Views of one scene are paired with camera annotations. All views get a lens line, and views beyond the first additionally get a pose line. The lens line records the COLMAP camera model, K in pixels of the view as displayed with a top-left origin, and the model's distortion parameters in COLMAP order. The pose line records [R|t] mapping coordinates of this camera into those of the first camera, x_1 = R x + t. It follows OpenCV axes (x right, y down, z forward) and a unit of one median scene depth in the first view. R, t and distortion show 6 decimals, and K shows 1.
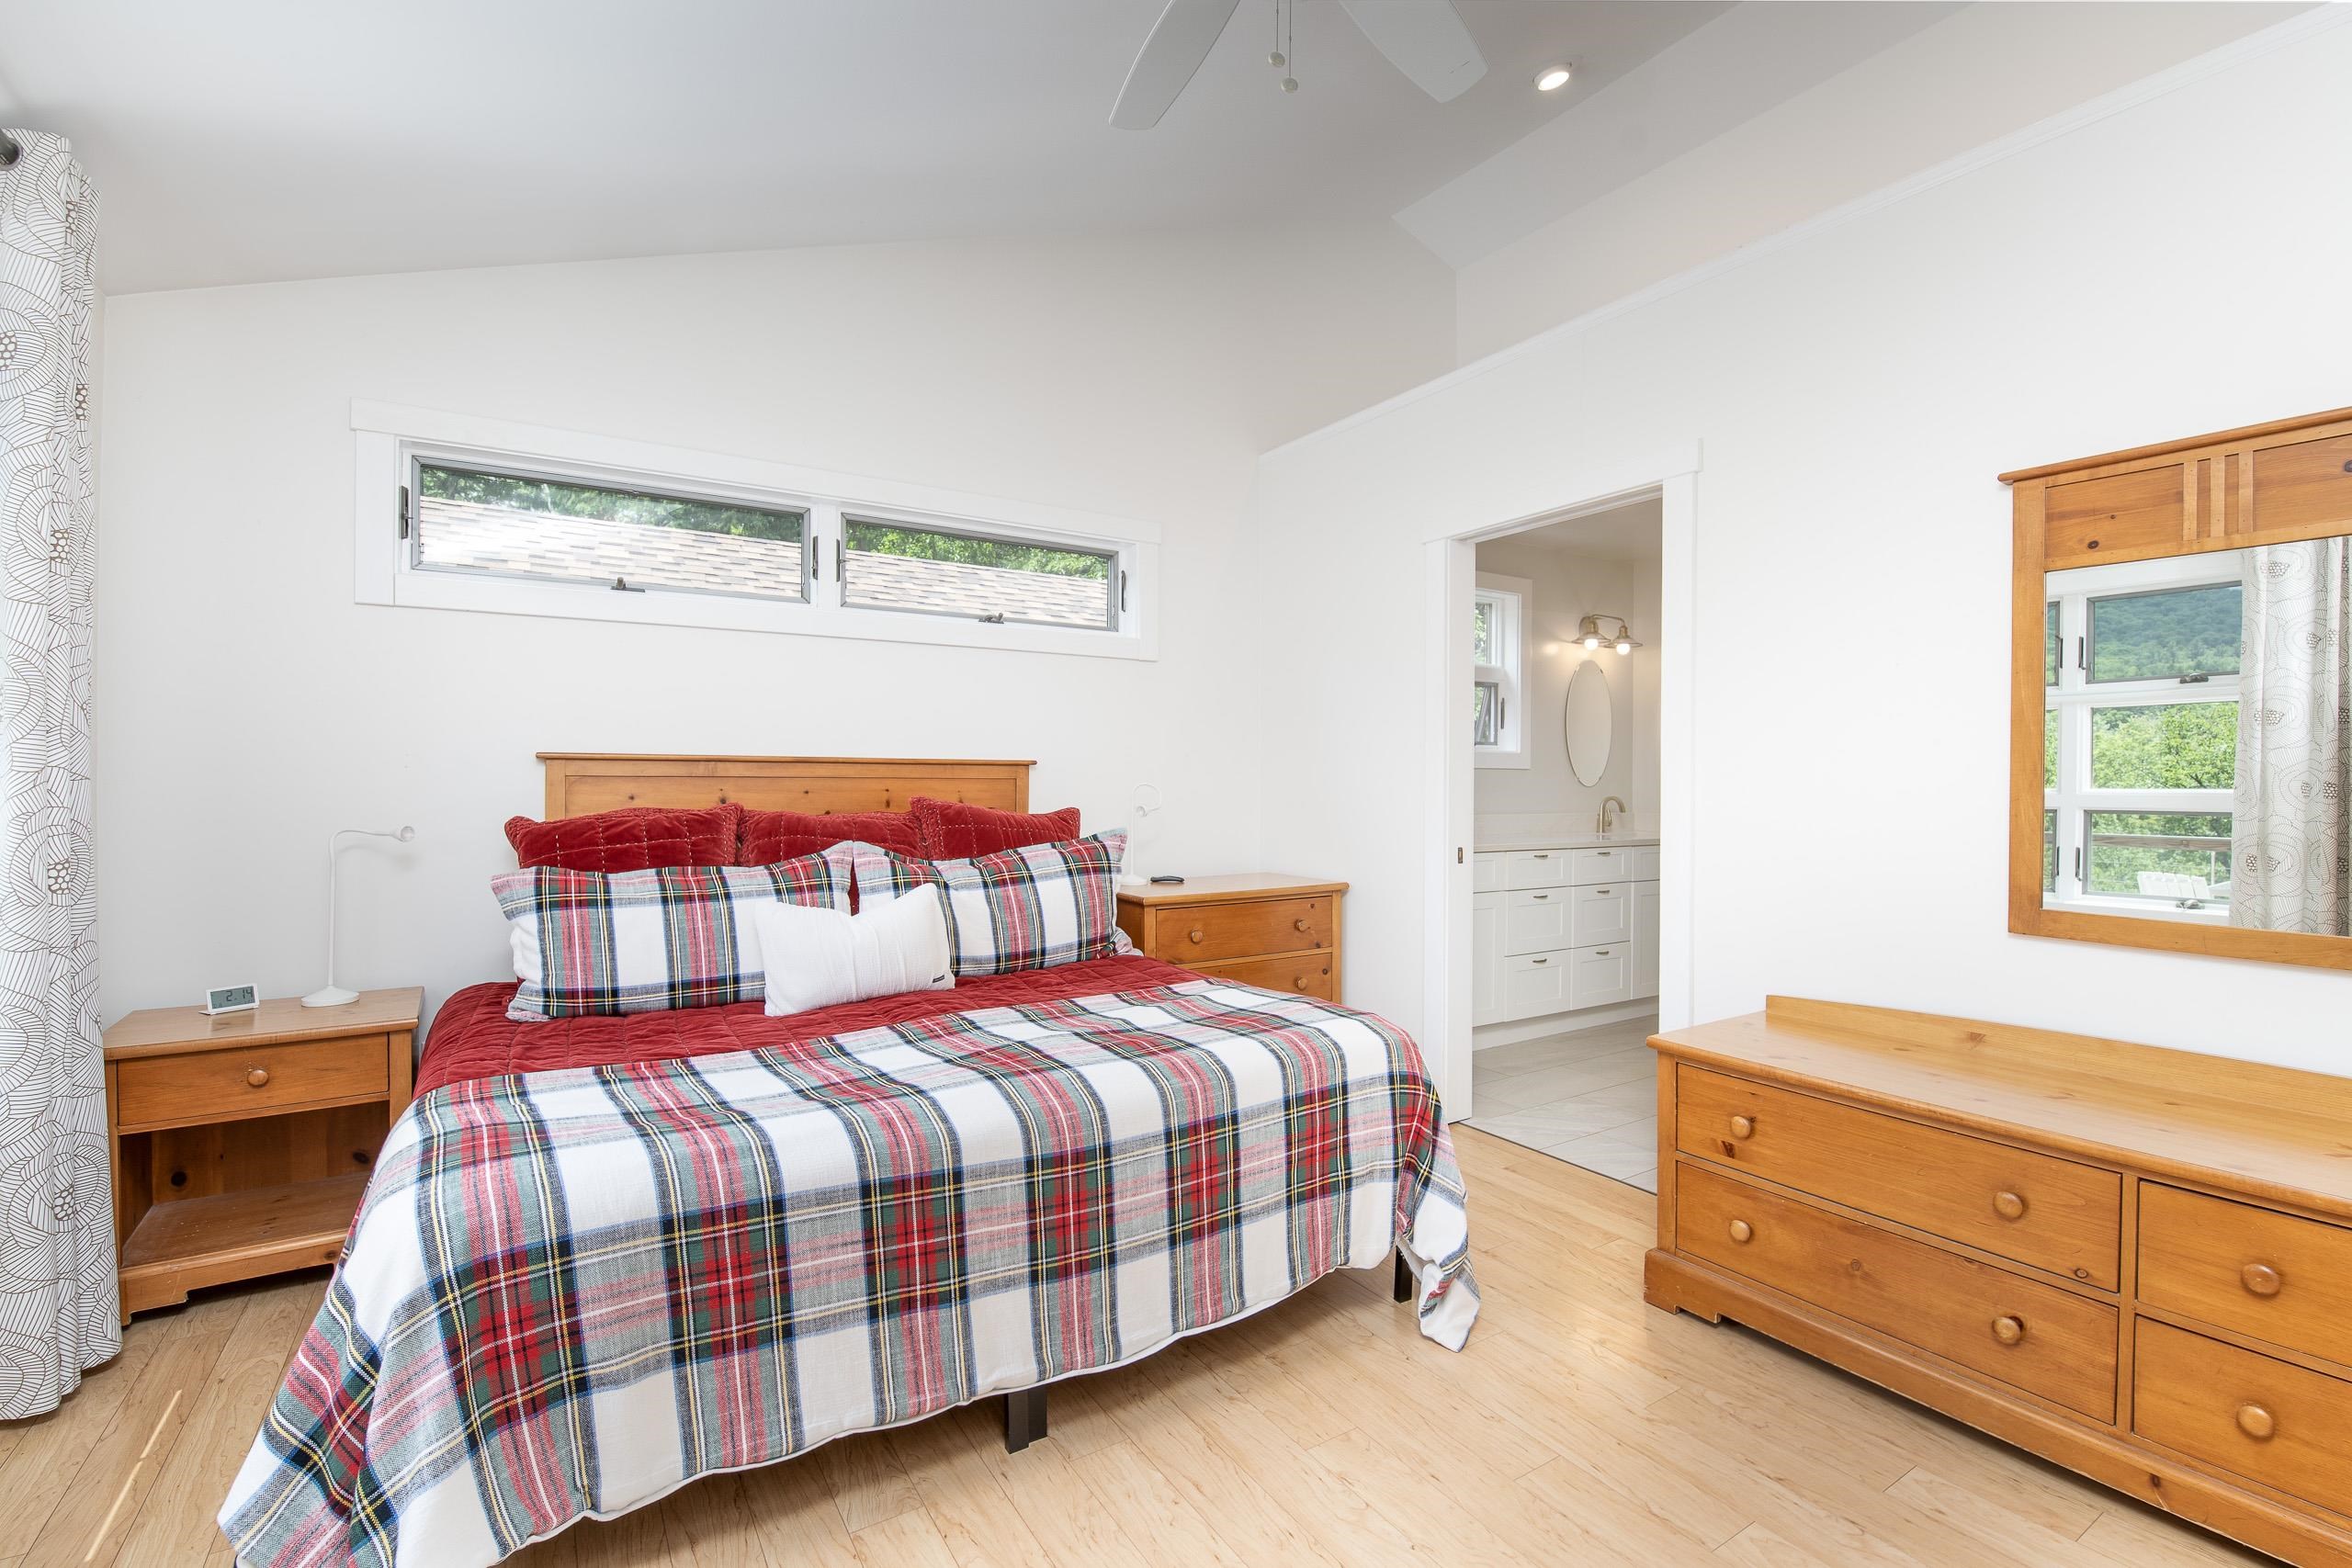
lens RADIAL K [[1037.1, 0, 1166.5], [0, 1037.1, 783.9], [0, 0, 1]] dist [0.000200, -0.012287]
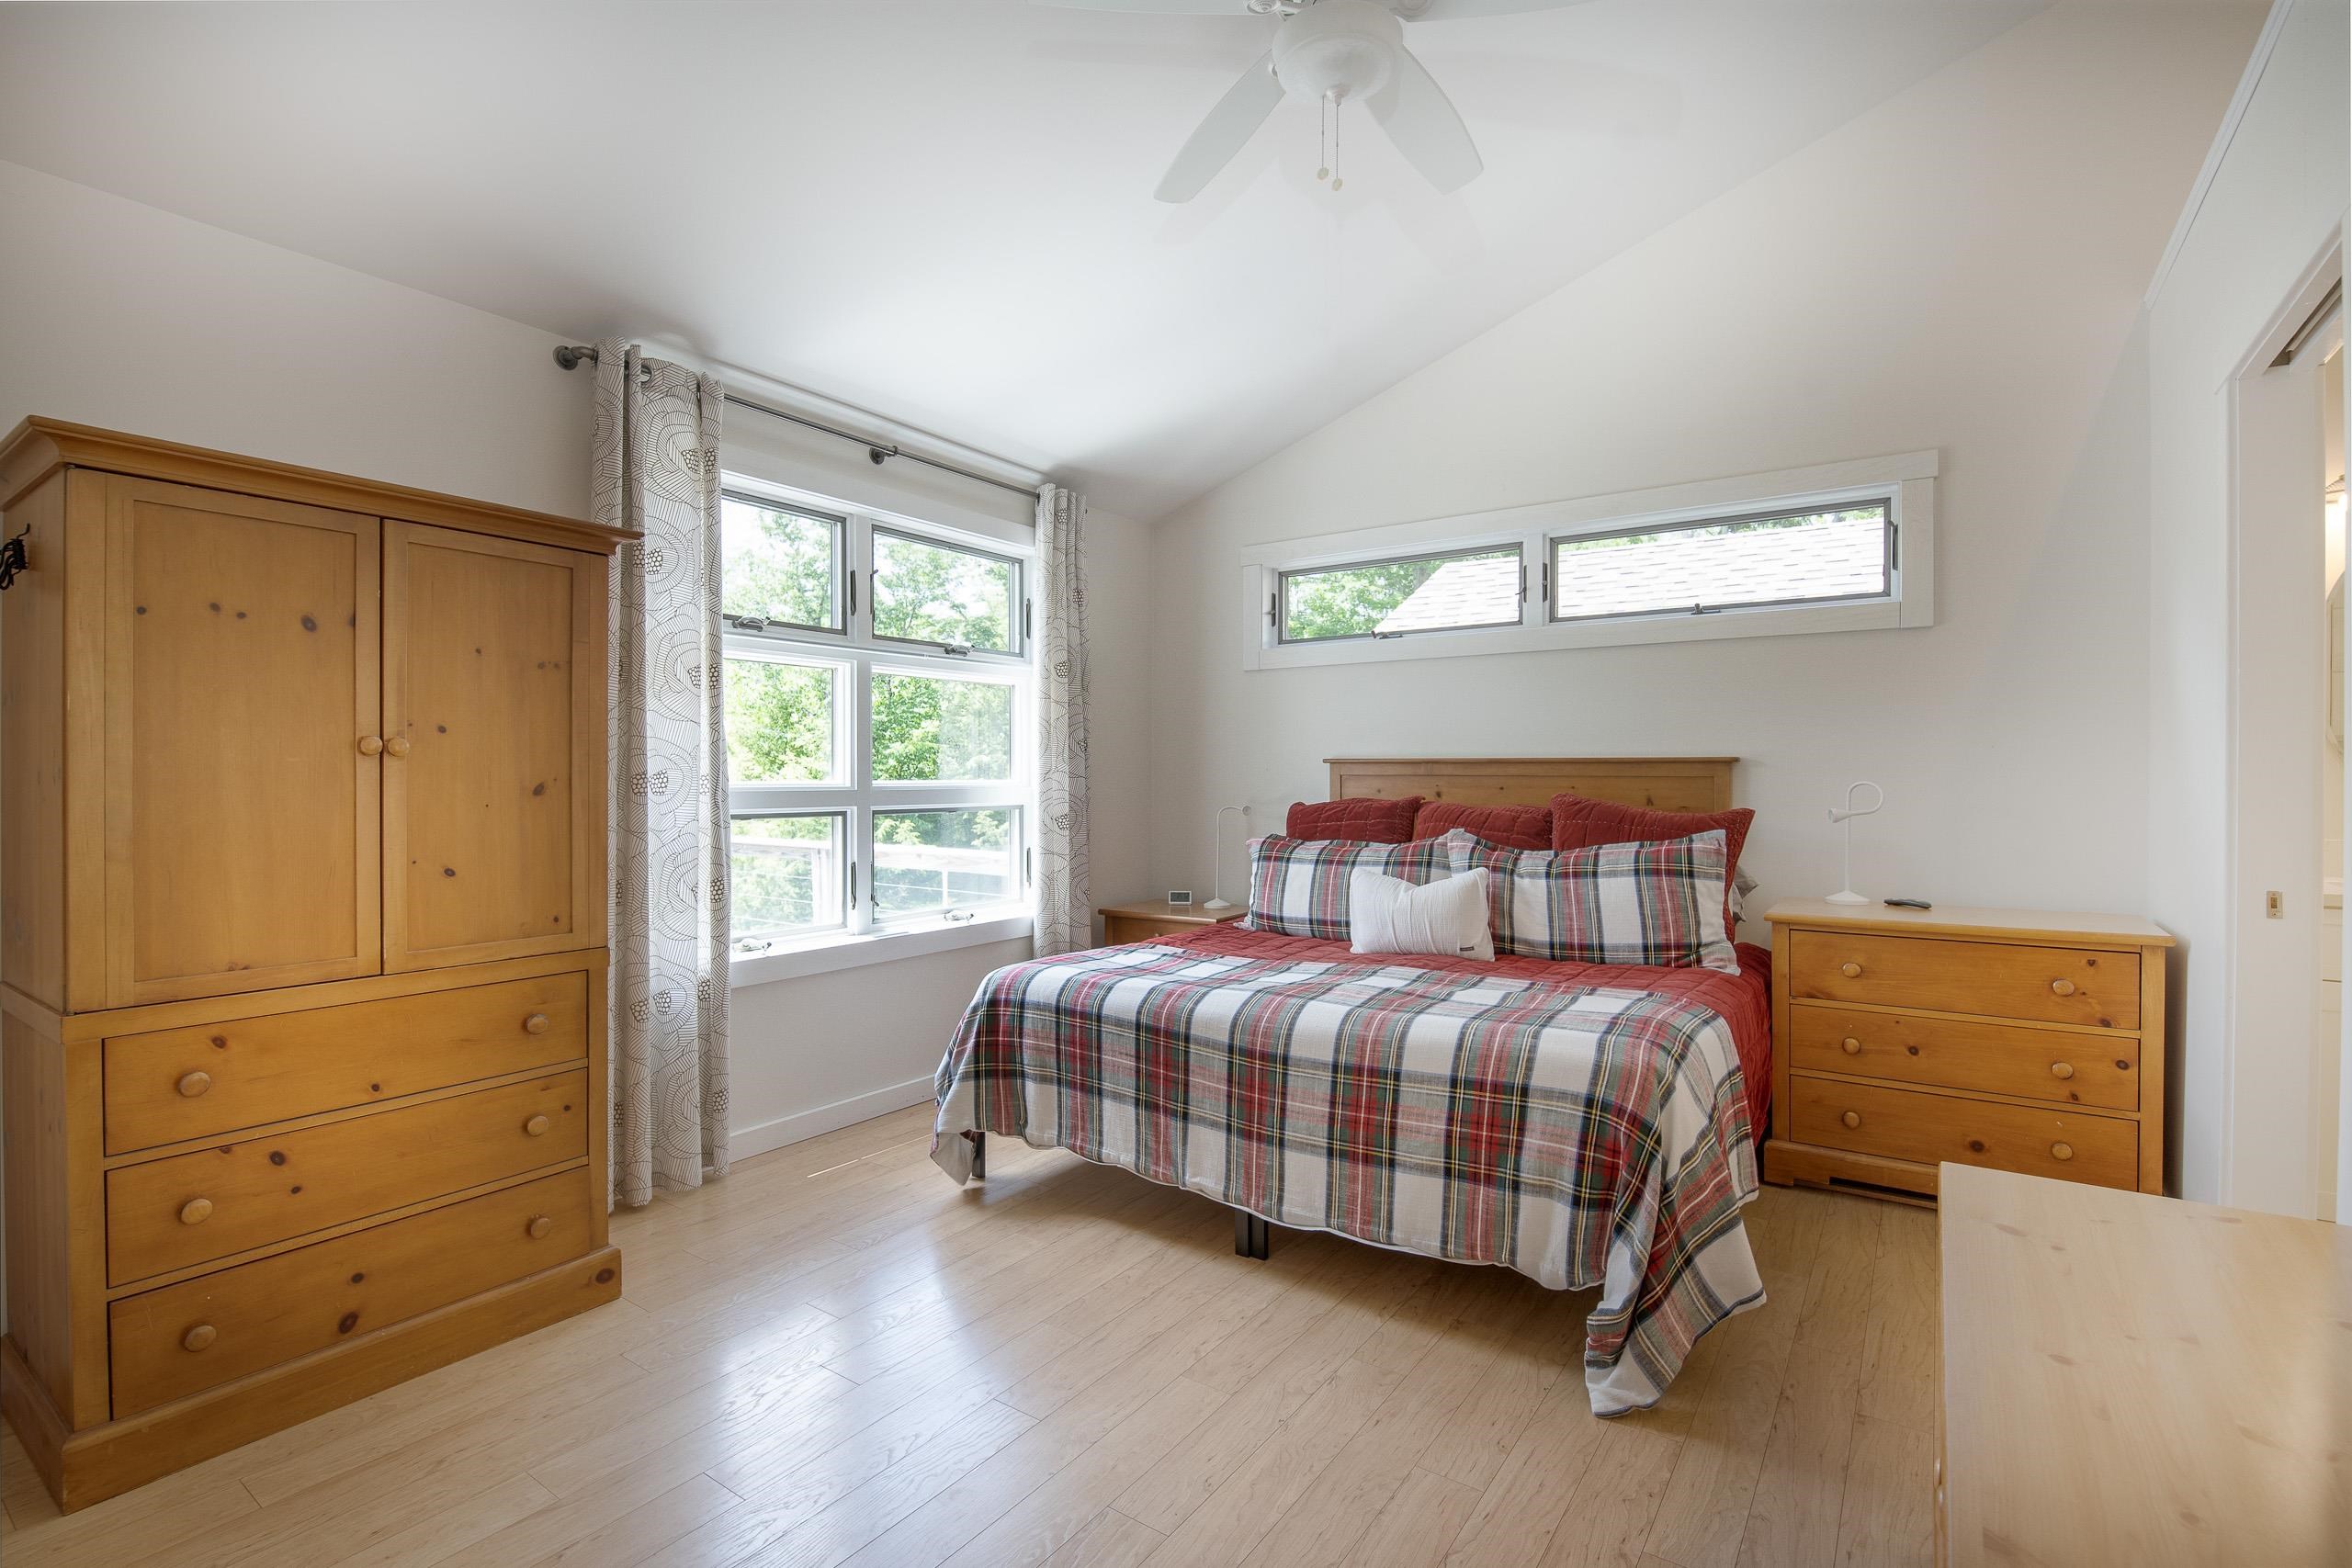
lens RADIAL K [[1078.4, 0, 1176.0], [0, 1078.4, 784.0], [0, 0, 1]] dist [-0.001409, -0.000179]
pose [[0.379795, 0.004254, -0.925061, 1.098807], [-0.004093, 0.999987, 0.002918, 0.001701], [0.925061, 0.002678, 0.379808, 0.340227]]
